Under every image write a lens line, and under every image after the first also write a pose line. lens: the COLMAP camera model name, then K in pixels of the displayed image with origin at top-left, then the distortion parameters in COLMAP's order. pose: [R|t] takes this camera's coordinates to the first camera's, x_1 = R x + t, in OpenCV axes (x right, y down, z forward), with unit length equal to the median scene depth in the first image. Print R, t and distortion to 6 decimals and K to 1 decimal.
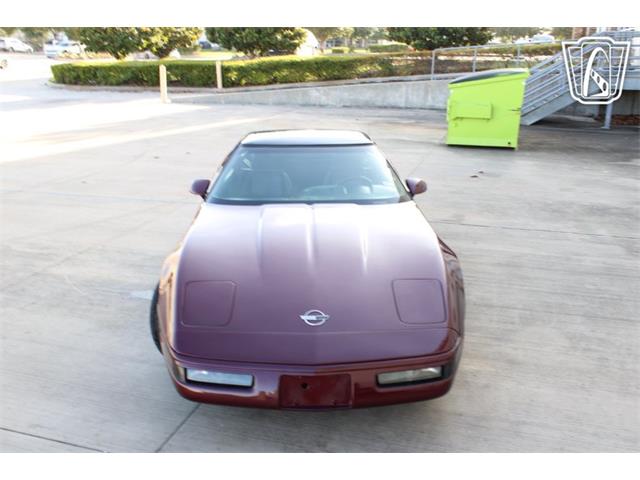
lens RADIAL K [[588.4, 0, 320.0], [0, 588.4, 240.0], [0, 0, 1]] dist [-0.094017, 0.012109]
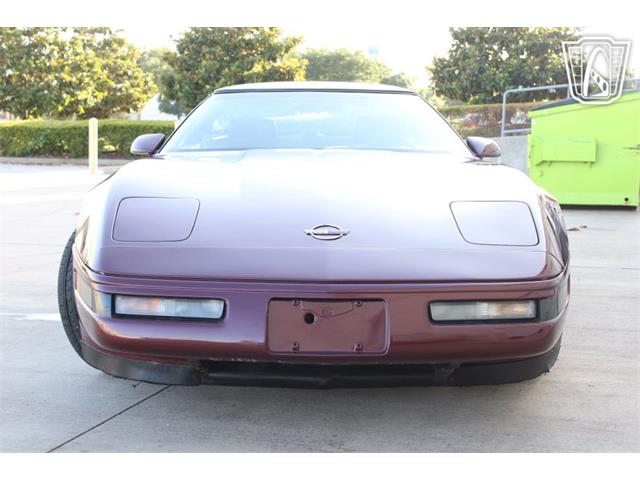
lens RADIAL K [[919.2, 0, 320.0], [0, 919.2, 240.0], [0, 0, 1]] dist [-0.016758, -0.008844]
pose [[0.999886, 0.010101, -0.011219, -0.002083], [-0.012164, 0.979219, -0.202442, 0.137923], [0.008941, 0.202556, 0.979230, 0.020011]]
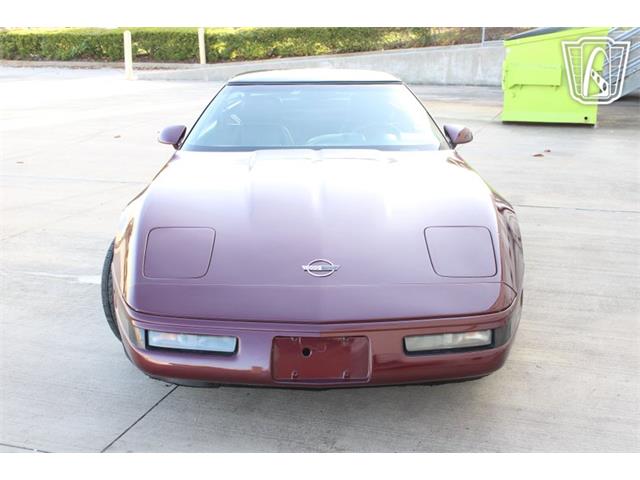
lens RADIAL K [[781.2, 0, 320.0], [0, 781.2, 240.0], [0, 0, 1]] dist [-0.047597, 0.001164]
pose [[0.999812, 0.001693, -0.019292, 0.003828], [-0.002562, 0.998978, -0.045122, 0.057836], [0.019196, 0.045163, 0.998795, 0.001664]]
